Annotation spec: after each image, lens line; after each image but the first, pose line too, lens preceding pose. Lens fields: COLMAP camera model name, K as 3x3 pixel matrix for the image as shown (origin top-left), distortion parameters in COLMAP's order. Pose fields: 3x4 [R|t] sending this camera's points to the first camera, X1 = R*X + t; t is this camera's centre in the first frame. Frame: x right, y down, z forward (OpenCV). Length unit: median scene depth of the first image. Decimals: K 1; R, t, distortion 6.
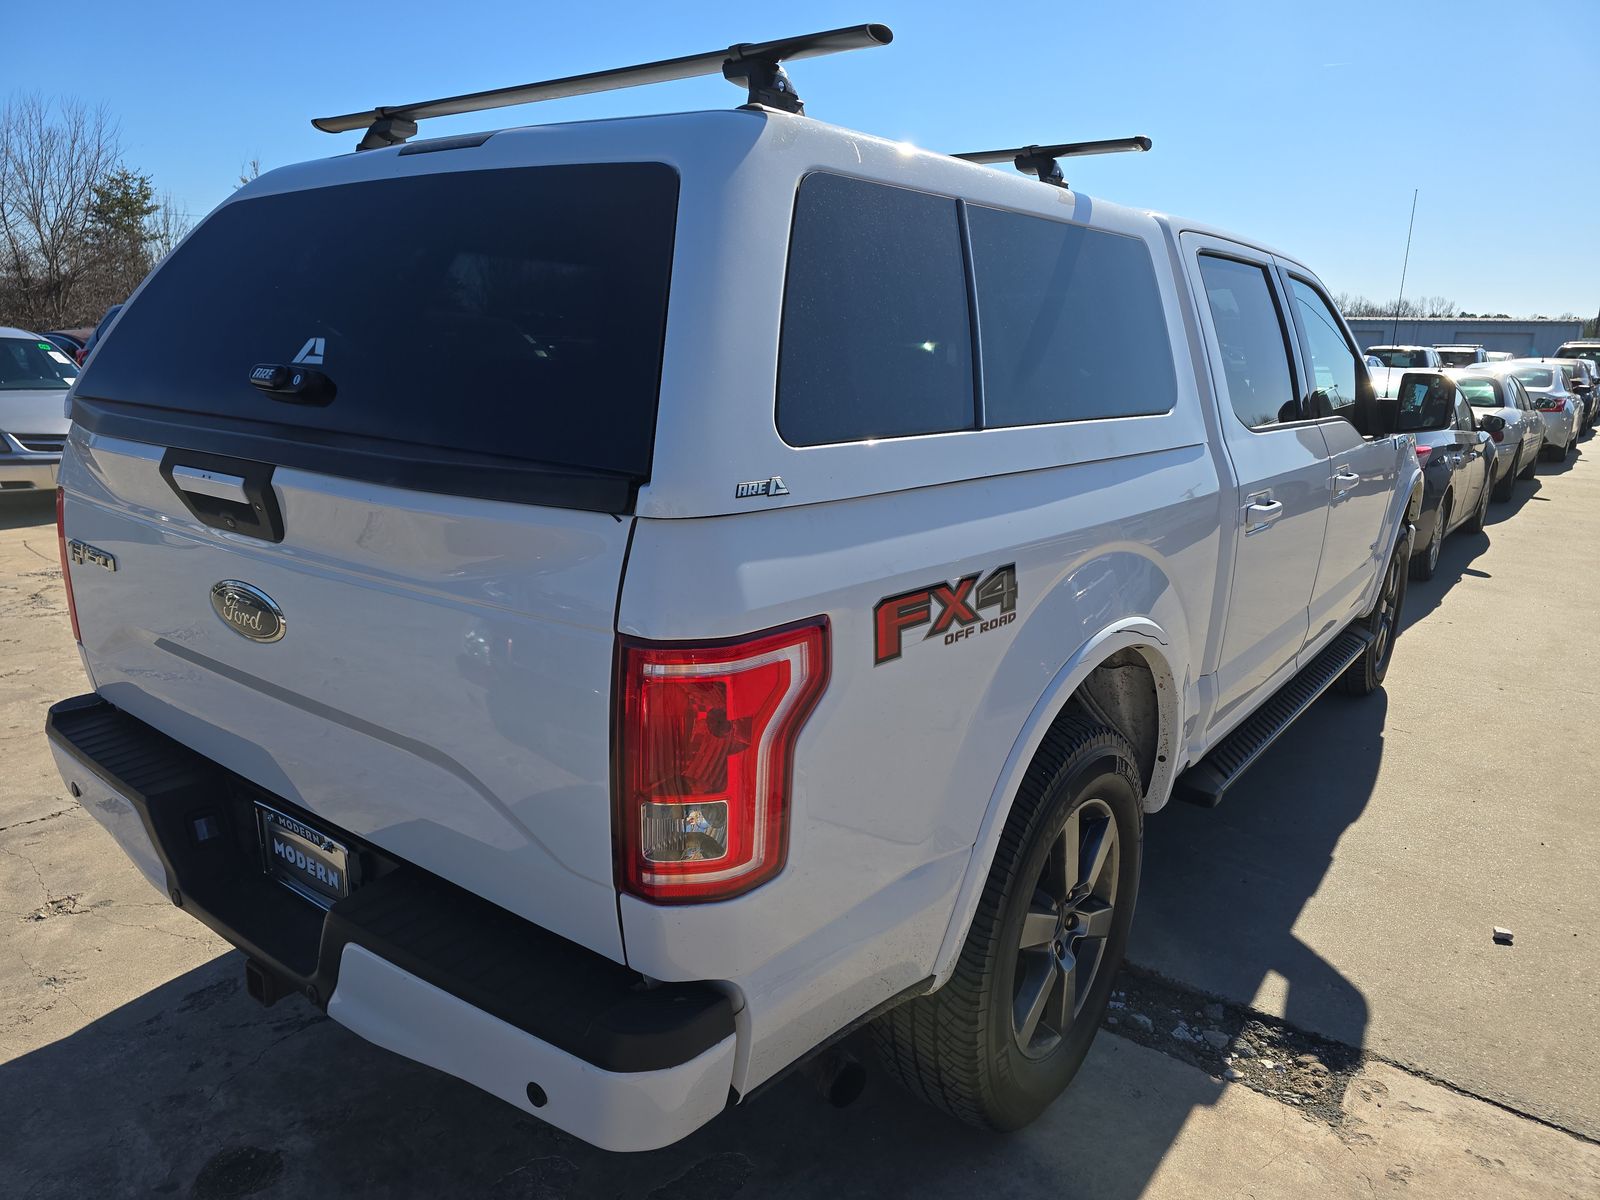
lens RADIAL K [[1068.8, 0, 804.4], [0, 1068.8, 596.7], [0, 0, 1]] dist [0.029843, -0.030594]
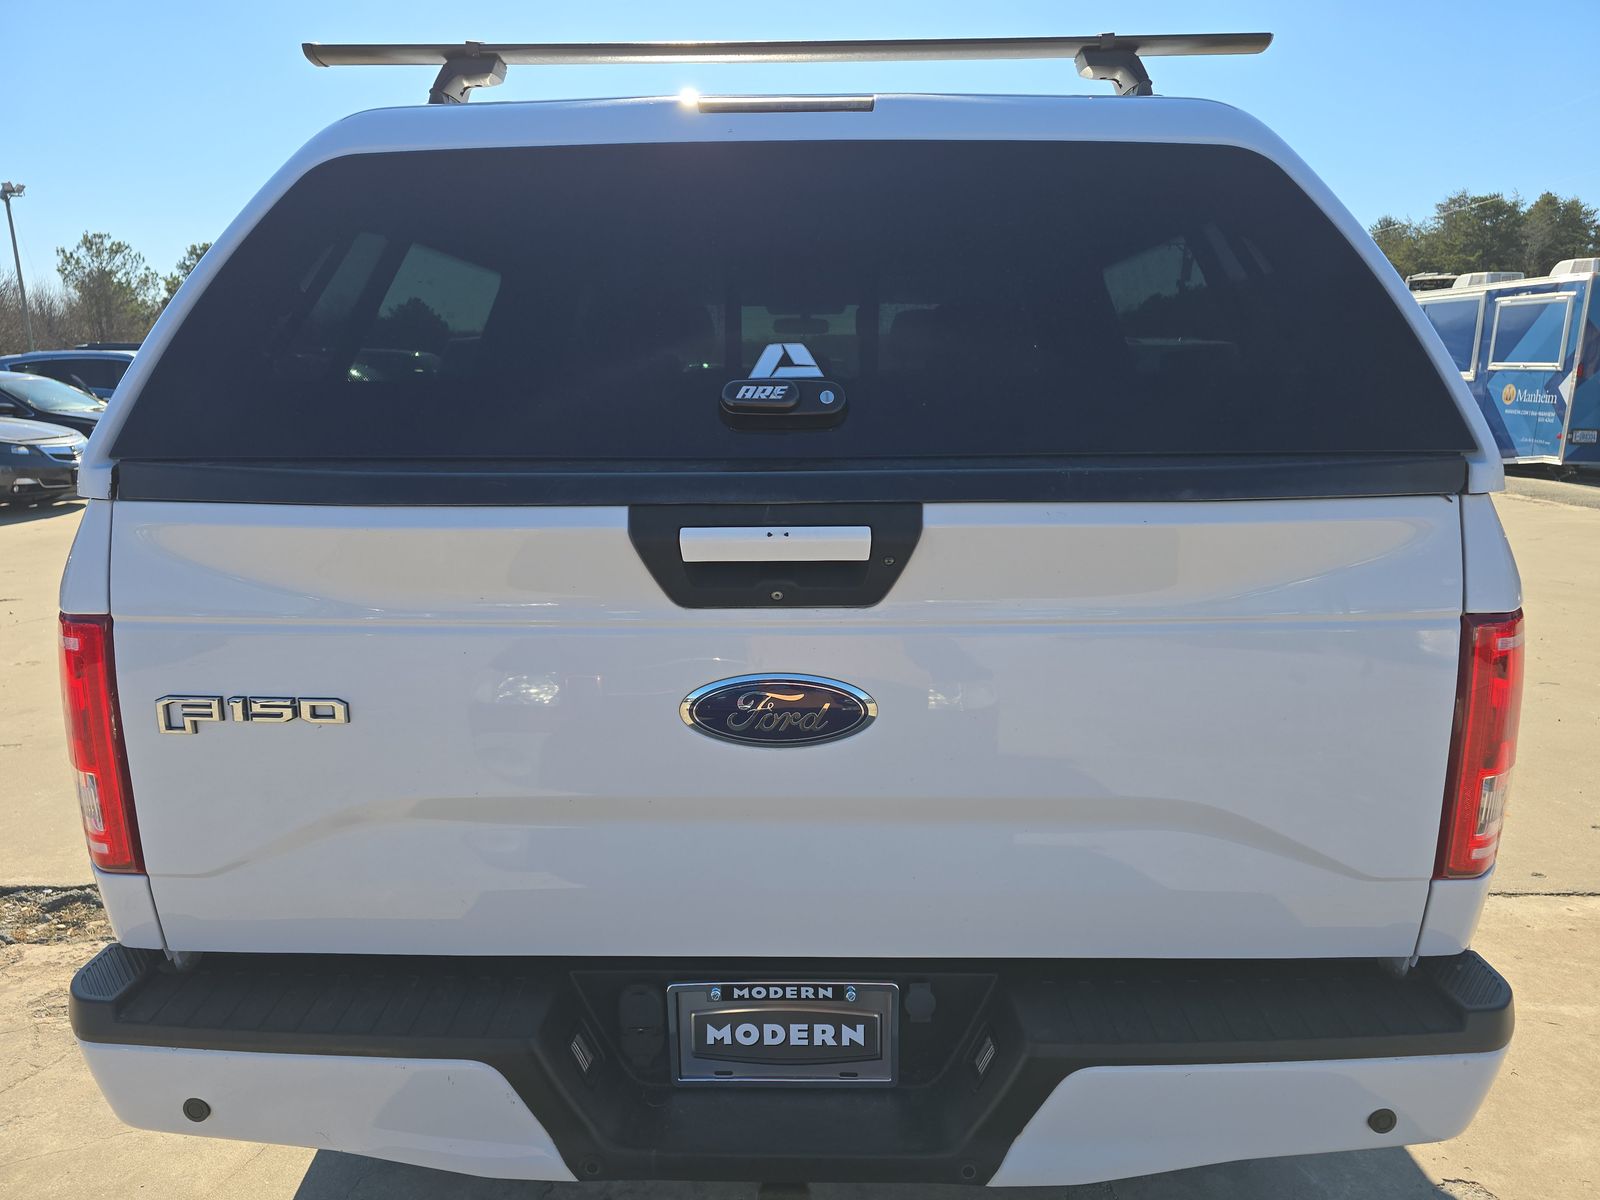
lens RADIAL K [[1068.8, 0, 794.8], [0, 1068.8, 612.2], [0, 0, 1]] dist [0.029843, -0.030594]
pose [[0.812986, -0.164657, 0.558518, -0.843752], [0.168194, 0.984704, 0.045475, -0.079624], [-0.557462, 0.056969, 0.828245, 0.348550]]
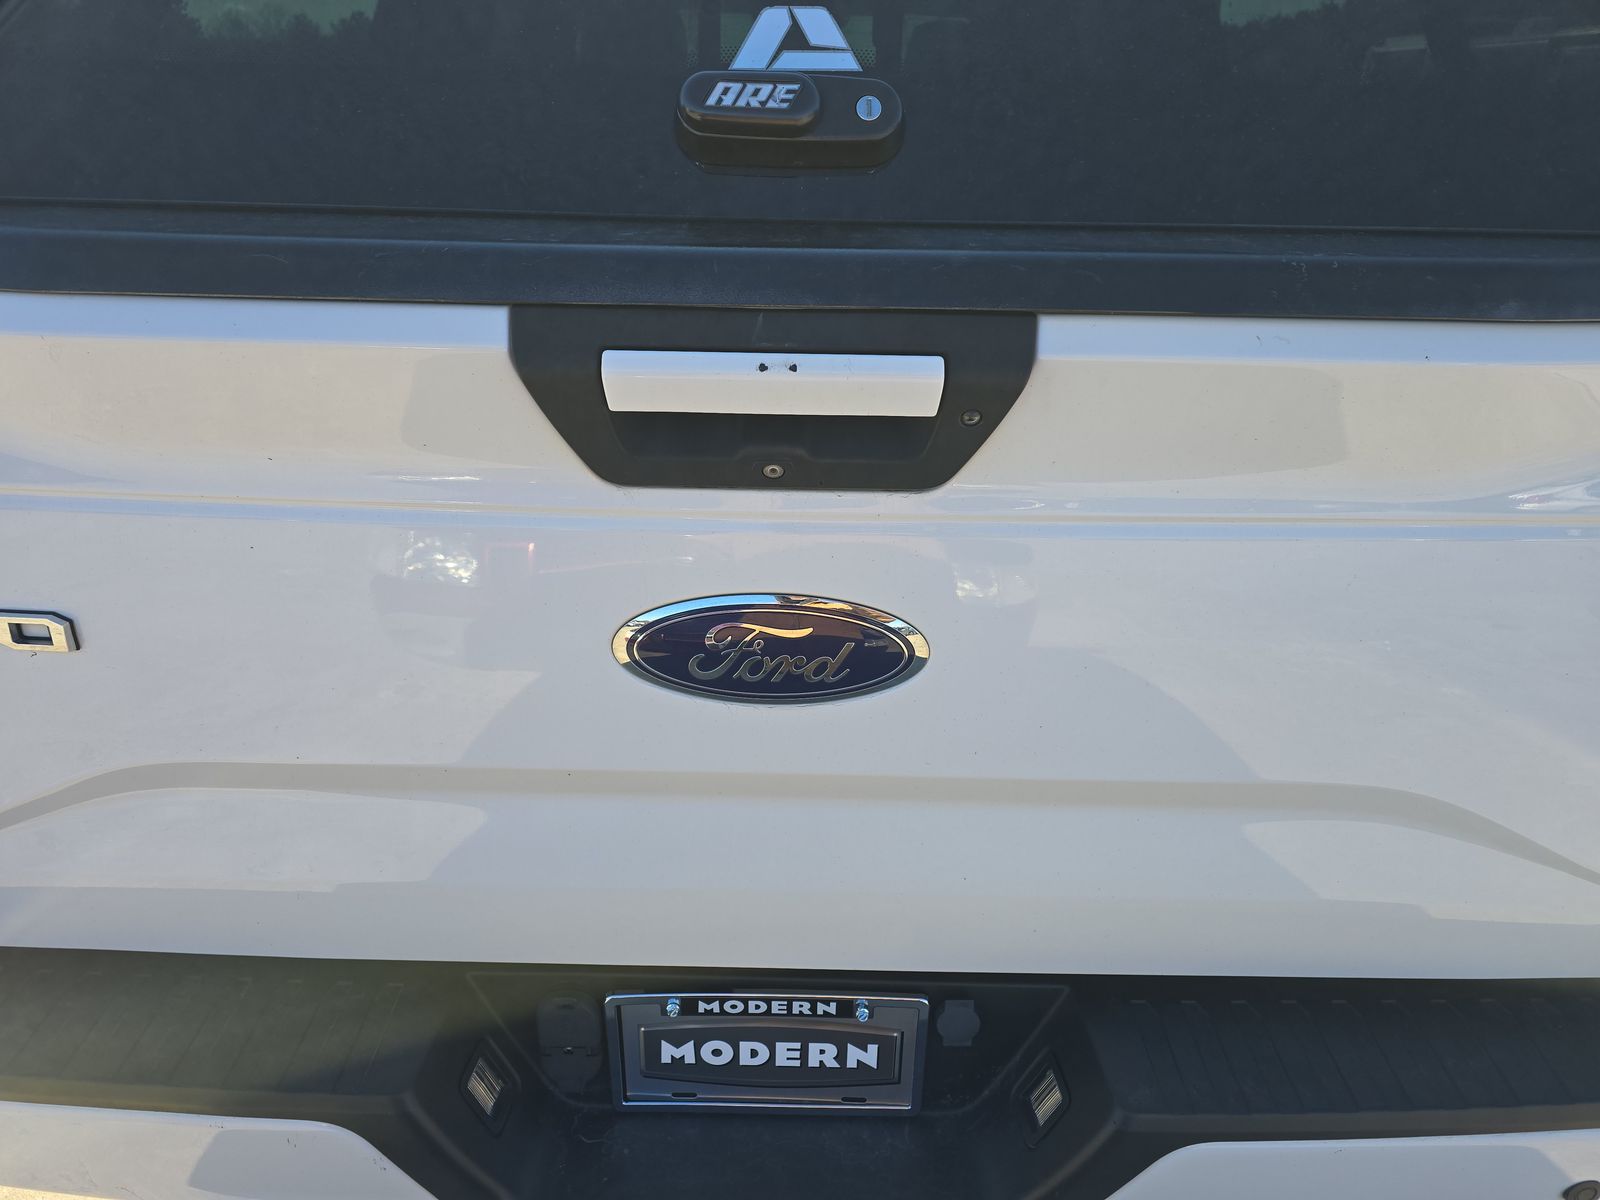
lens RADIAL K [[1068.8, 0, 790.5], [0, 1068.8, 600.3], [0, 0, 1]] dist [0.029843, -0.030594]
pose [[0.808994, -0.258275, 0.528036, -0.692361], [0.144495, 0.958115, 0.247259, -0.111141], [-0.569780, -0.123732, 0.812429, 0.579109]]
